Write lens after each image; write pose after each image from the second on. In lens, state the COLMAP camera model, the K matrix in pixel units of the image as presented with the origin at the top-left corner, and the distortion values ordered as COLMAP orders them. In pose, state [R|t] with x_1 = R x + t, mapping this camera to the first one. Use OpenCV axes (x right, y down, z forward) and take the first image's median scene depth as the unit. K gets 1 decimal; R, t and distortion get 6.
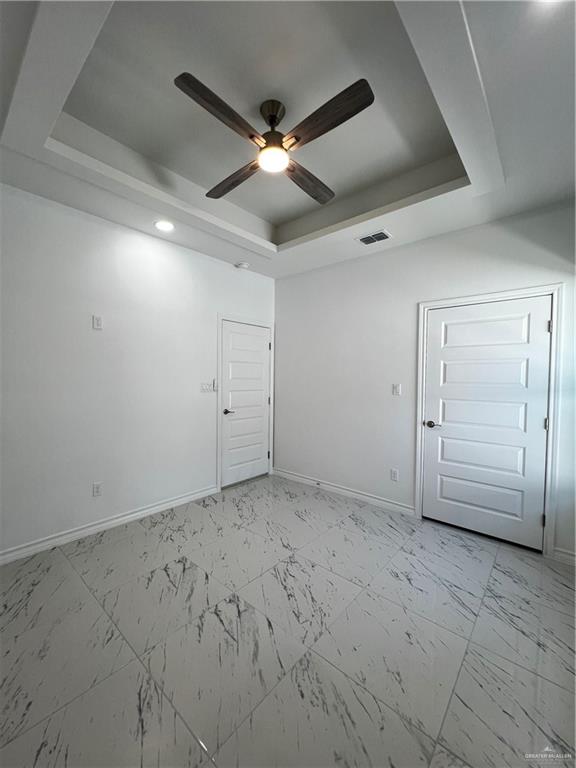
lens RADIAL K [[304.9, 0, 288.0], [0, 304.9, 384.0], [0, 0, 1]] dist [0.000515, 0.000768]
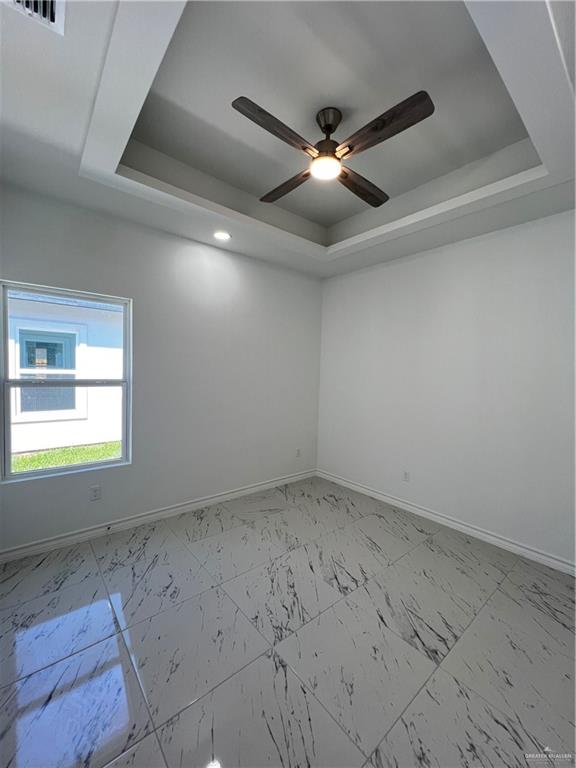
lens RADIAL K [[304.9, 0, 288.0], [0, 304.9, 384.0], [0, 0, 1]] dist [0.000515, 0.000768]
pose [[-0.986324, -0.048553, 0.157507, -0.111605], [-0.037201, 0.996546, 0.074238, -0.098562], [-0.160568, 0.067363, -0.984723, 1.966615]]
